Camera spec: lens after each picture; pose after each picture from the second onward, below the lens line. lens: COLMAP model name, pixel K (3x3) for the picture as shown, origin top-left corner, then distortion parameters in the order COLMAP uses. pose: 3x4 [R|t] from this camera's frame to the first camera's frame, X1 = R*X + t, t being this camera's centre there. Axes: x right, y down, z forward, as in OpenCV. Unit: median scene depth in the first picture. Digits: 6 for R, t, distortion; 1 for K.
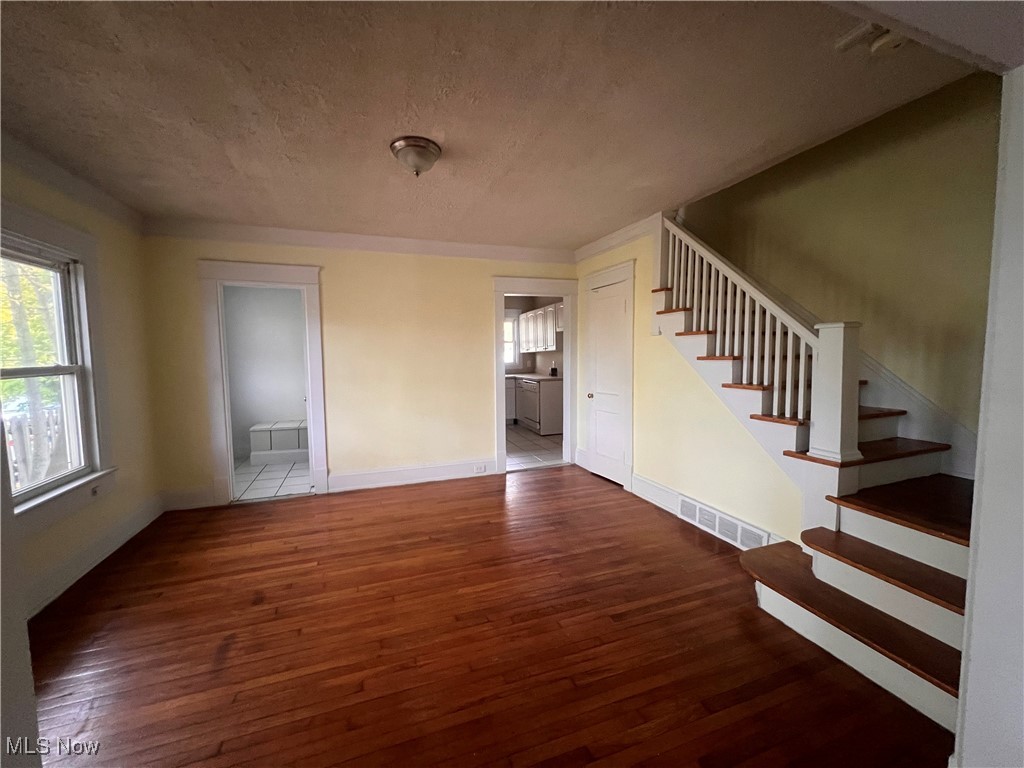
lens RADIAL K [[411.0, 0, 513.1], [0, 411.0, 385.4], [0, 0, 1]] dist [0.003199, 0.000420]
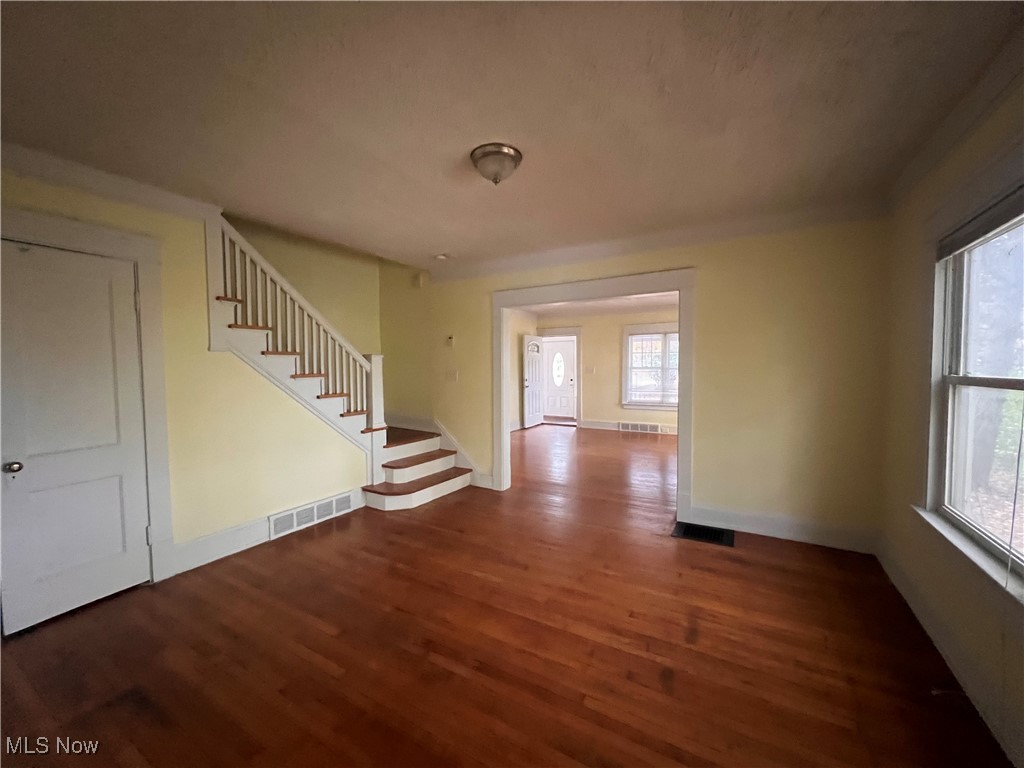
lens RADIAL K [[411.0, 0, 510.9], [0, 411.0, 382.3], [0, 0, 1]] dist [0.003199, 0.000420]
pose [[-0.635503, -0.015657, 0.771940, -0.708052], [0.074484, 0.993888, 0.081478, -0.088196], [-0.768497, 0.109277, -0.630453, 1.148116]]
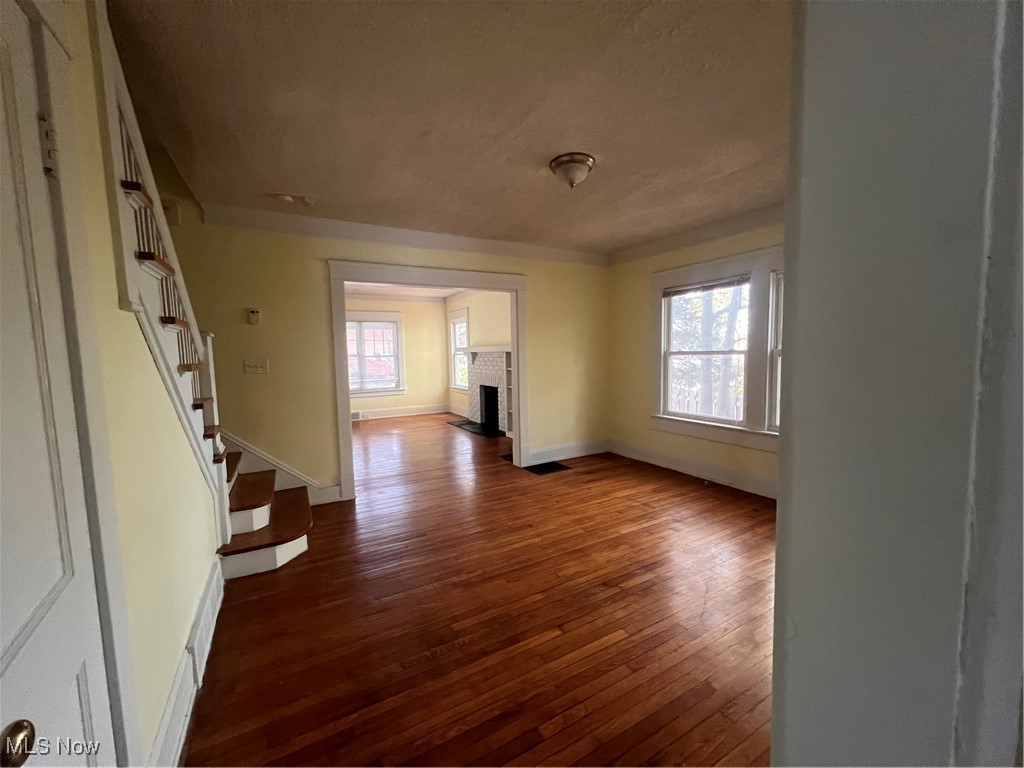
lens RADIAL K [[411.0, 0, 515.7], [0, 411.0, 384.1], [0, 0, 1]] dist [0.003199, 0.000420]
pose [[-0.985551, 0.043364, -0.163735, 0.088549], [0.016932, 0.987054, 0.159494, -0.116478], [0.168532, 0.154417, -0.973526, 1.506305]]
